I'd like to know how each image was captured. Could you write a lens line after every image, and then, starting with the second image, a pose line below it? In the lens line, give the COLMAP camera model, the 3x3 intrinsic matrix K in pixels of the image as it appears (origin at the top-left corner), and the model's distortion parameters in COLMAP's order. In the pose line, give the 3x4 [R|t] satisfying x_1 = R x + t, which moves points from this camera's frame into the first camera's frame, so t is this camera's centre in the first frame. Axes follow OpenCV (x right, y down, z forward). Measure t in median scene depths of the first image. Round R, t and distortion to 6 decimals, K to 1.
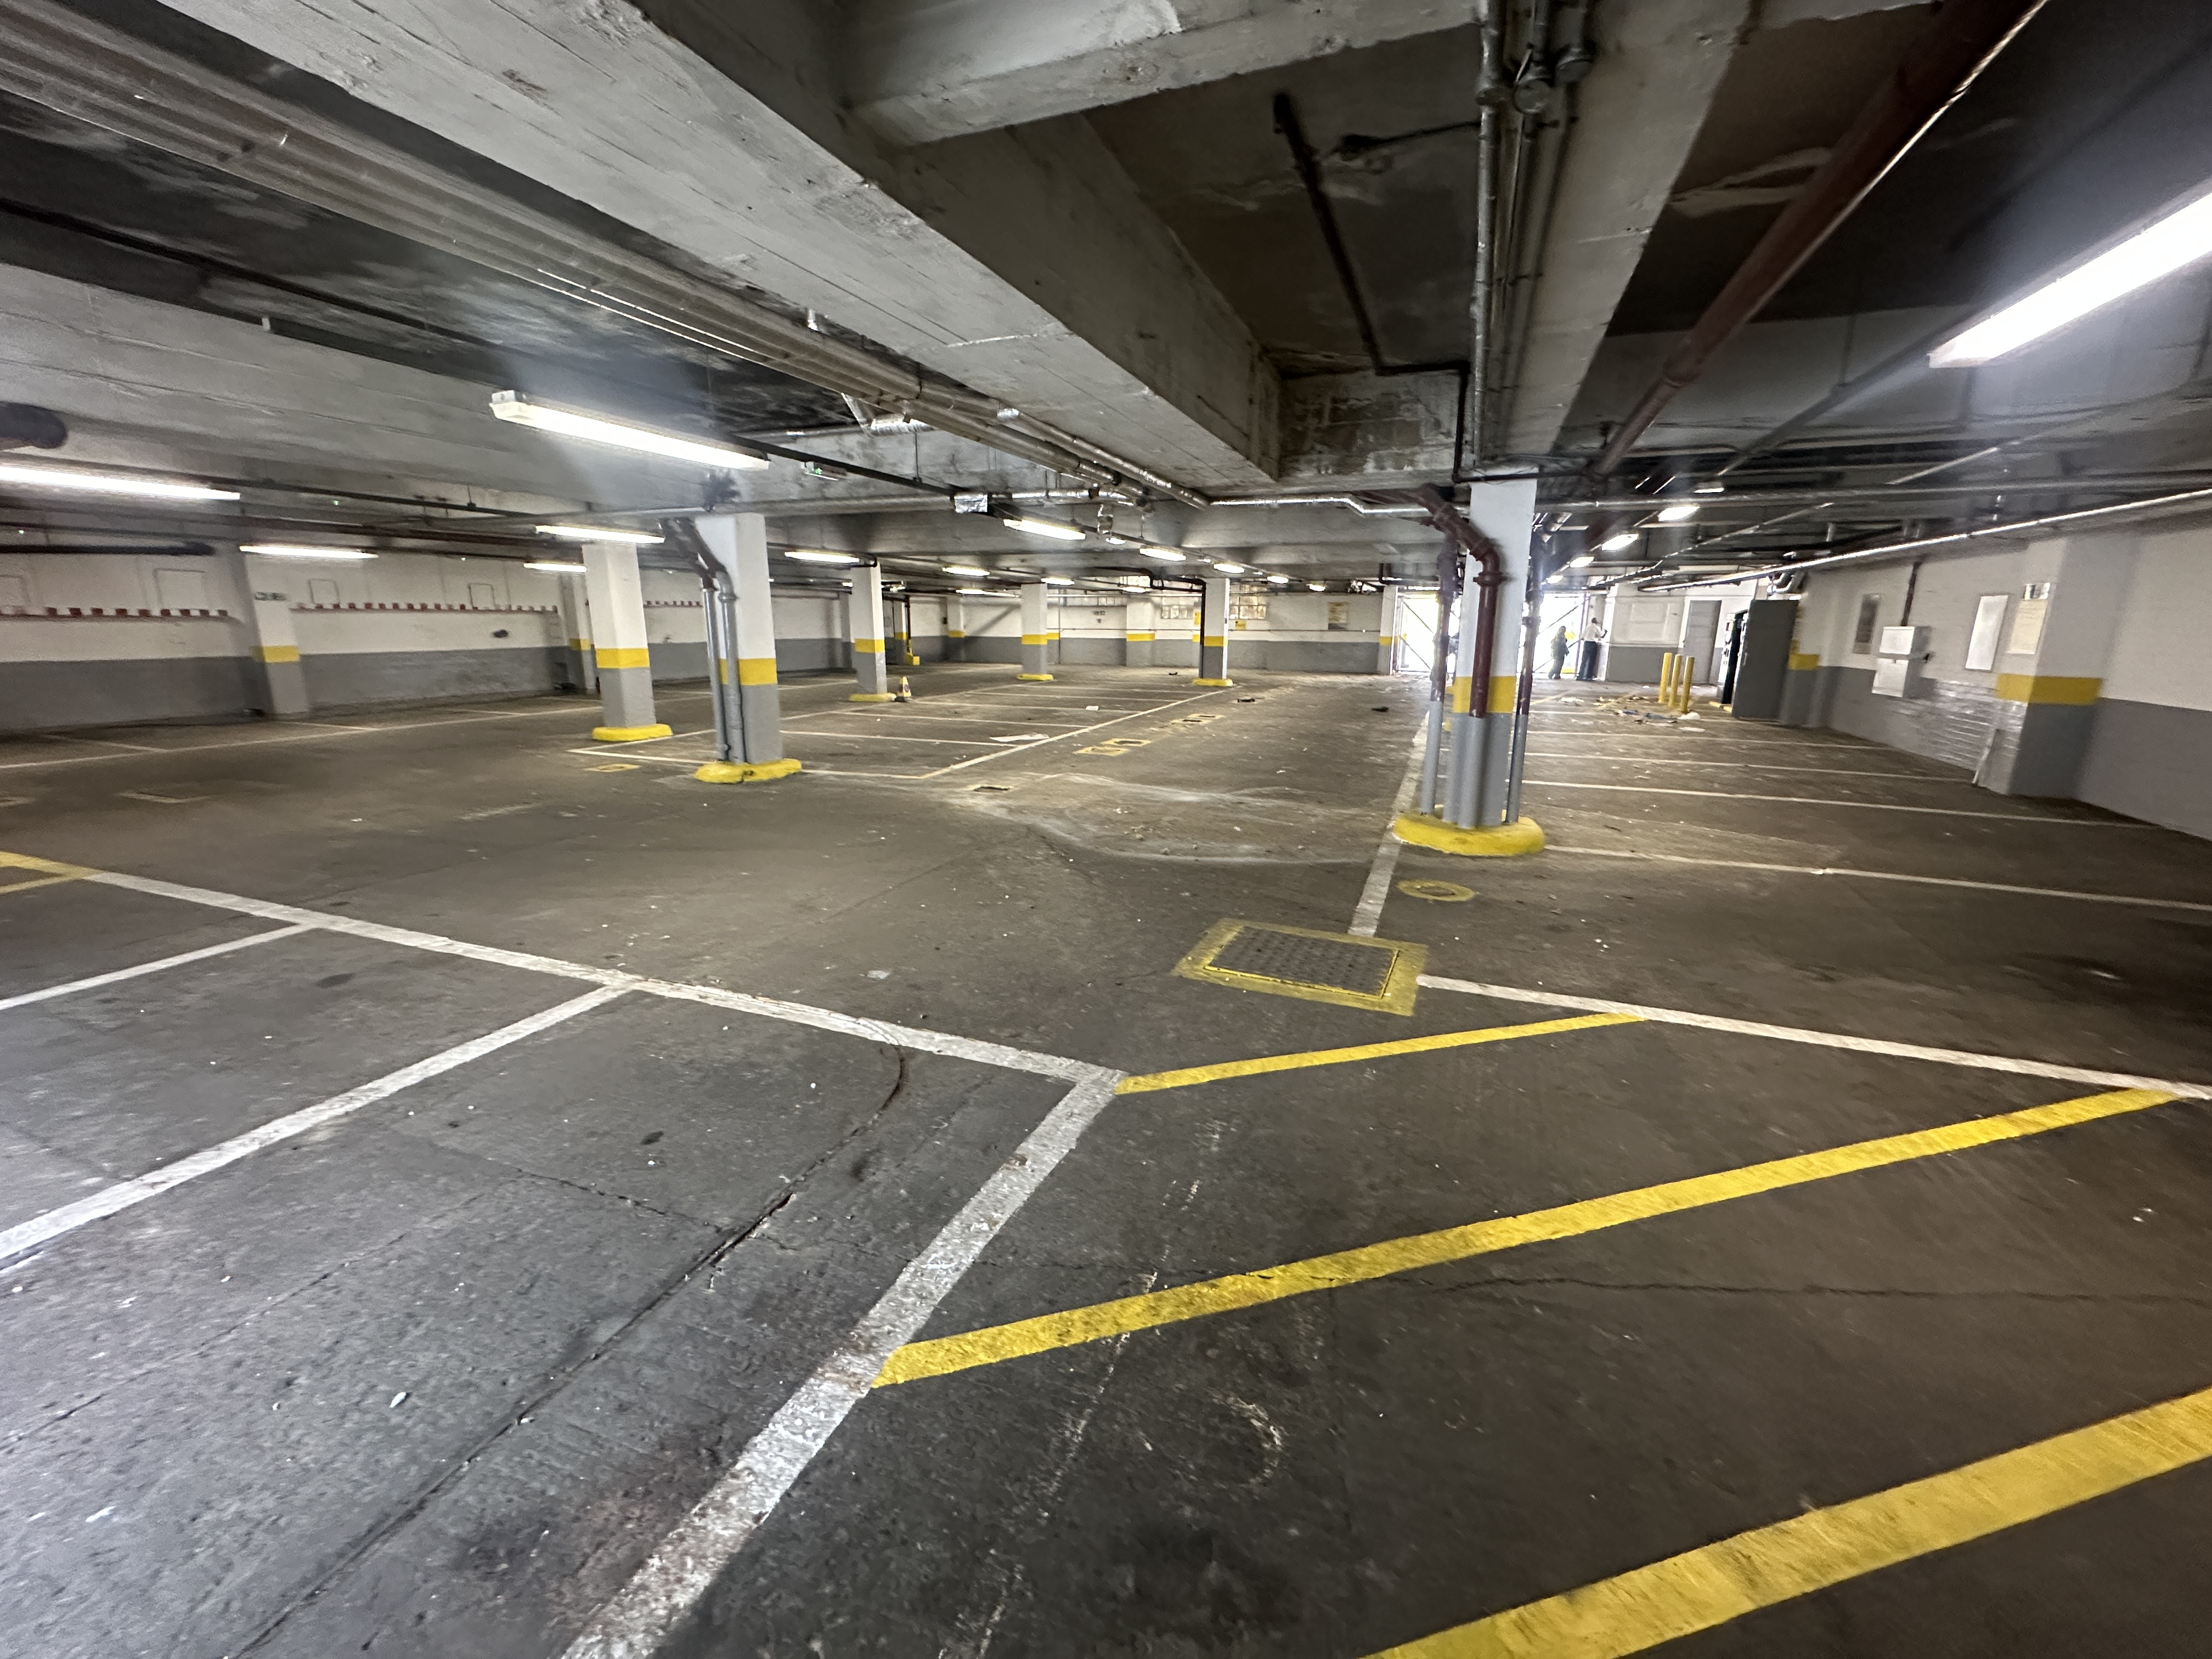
lens RADIAL K [[885.1, 0, 1106.0], [0, 885.1, 829.5], [0, 0, 1]] dist [0.000138, 0.000067]
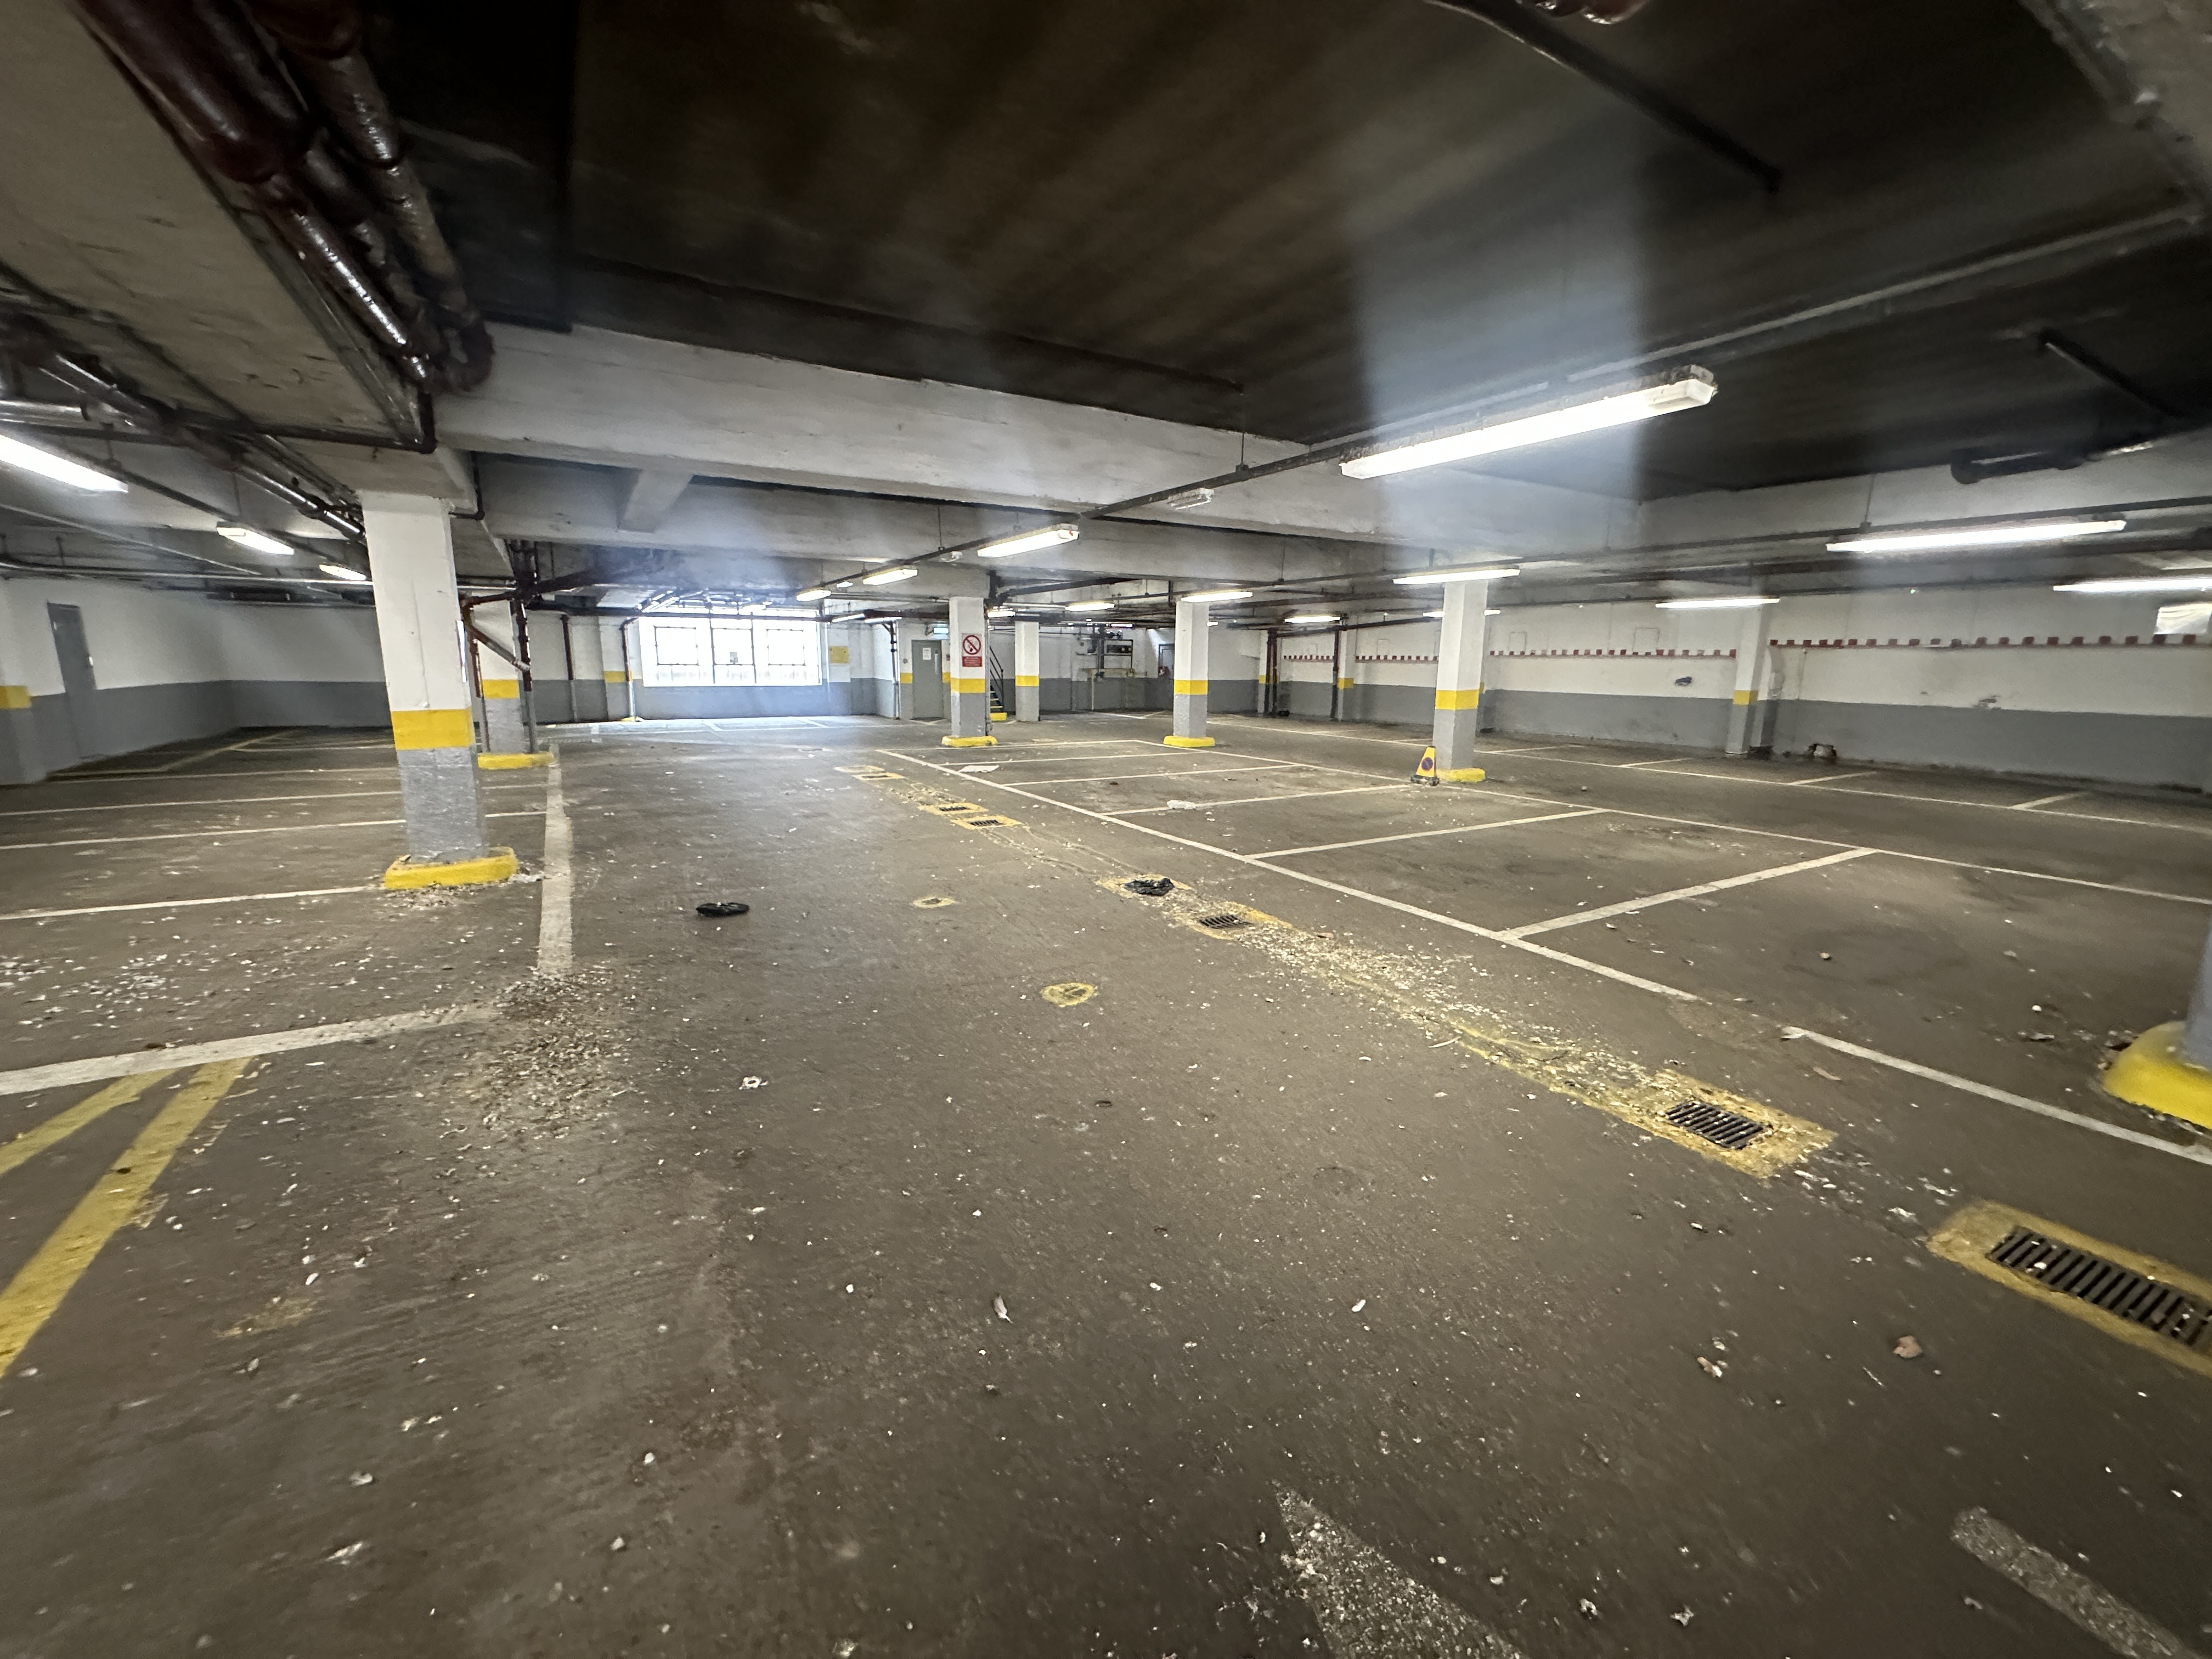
lens RADIAL K [[885.1, 0, 1106.0], [0, 885.1, 829.5], [0, 0, 1]] dist [0.000138, 0.000067]
pose [[-0.608064, 0.140617, -0.781335, 0.409147], [-0.194371, 0.927865, 0.318255, -0.274599], [0.769726, 0.345388, -0.536869, 1.173192]]
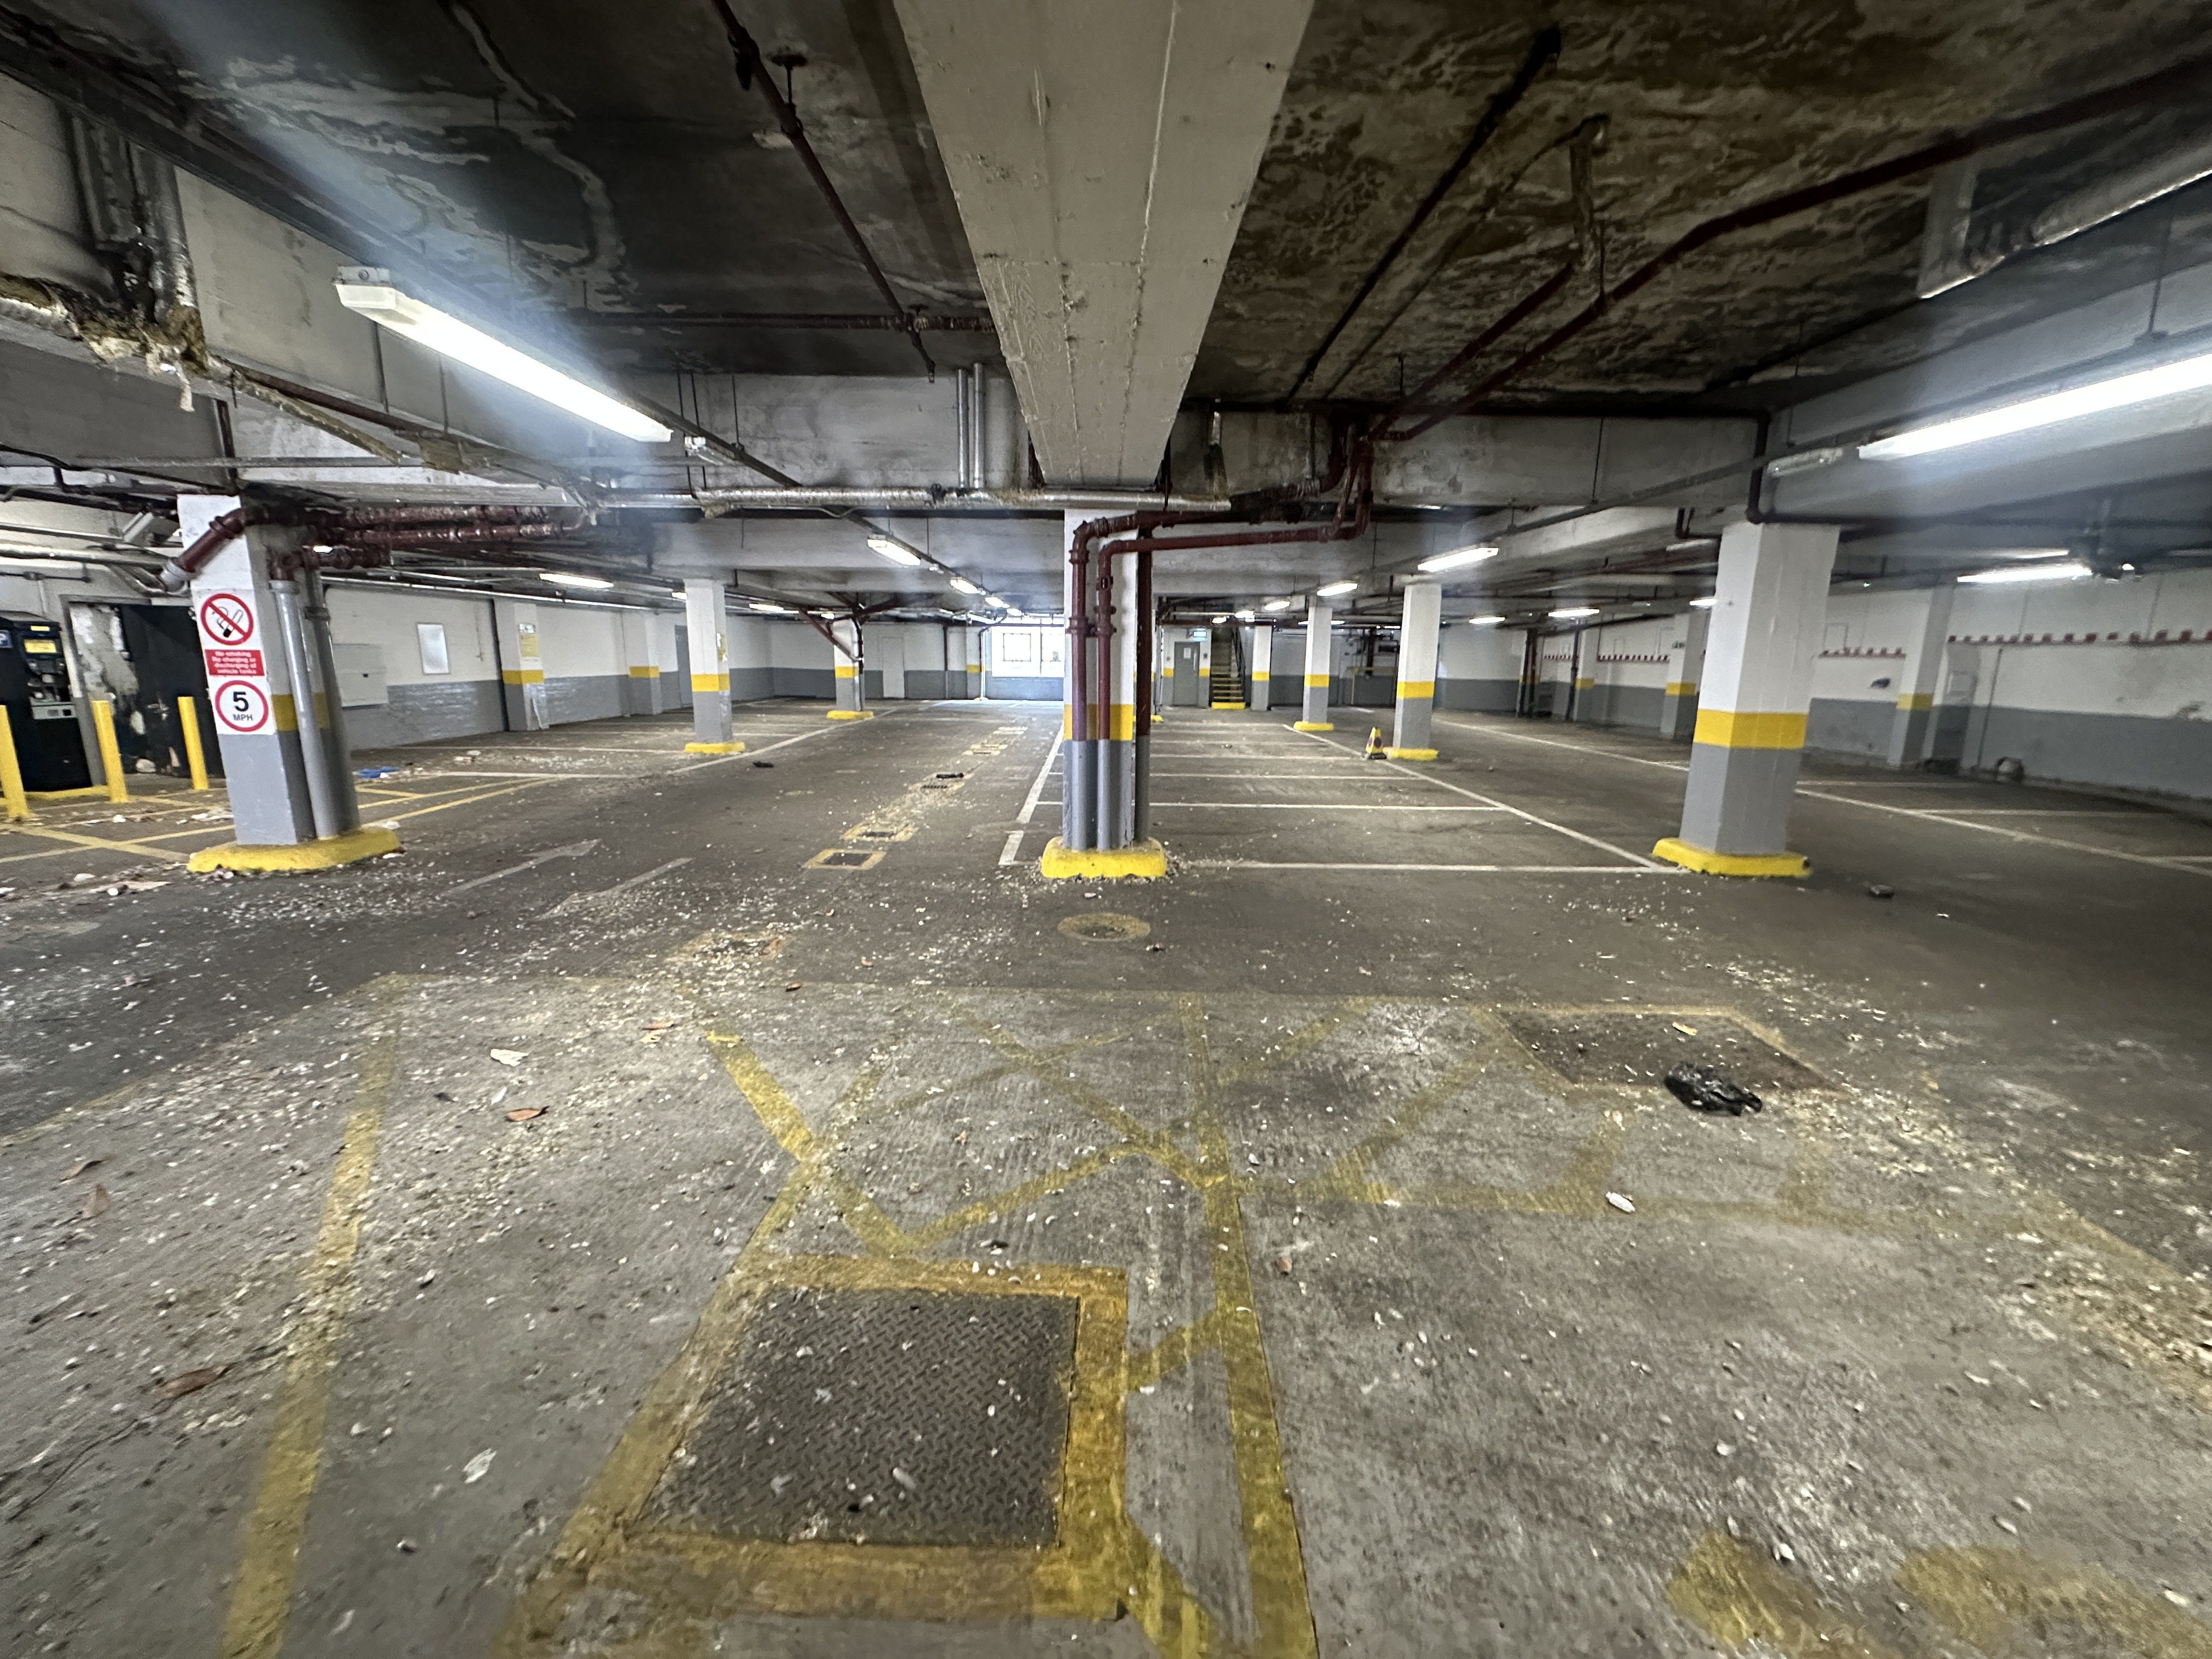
lens RADIAL K [[885.1, 0, 1106.0], [0, 885.1, 829.5], [0, 0, 1]] dist [0.000138, 0.000067]
pose [[-0.926037, 0.056359, -0.373202, 0.271968], [-0.103672, 0.912775, 0.395087, -0.370748], [0.362916, 0.404556, -0.839420, 1.584019]]
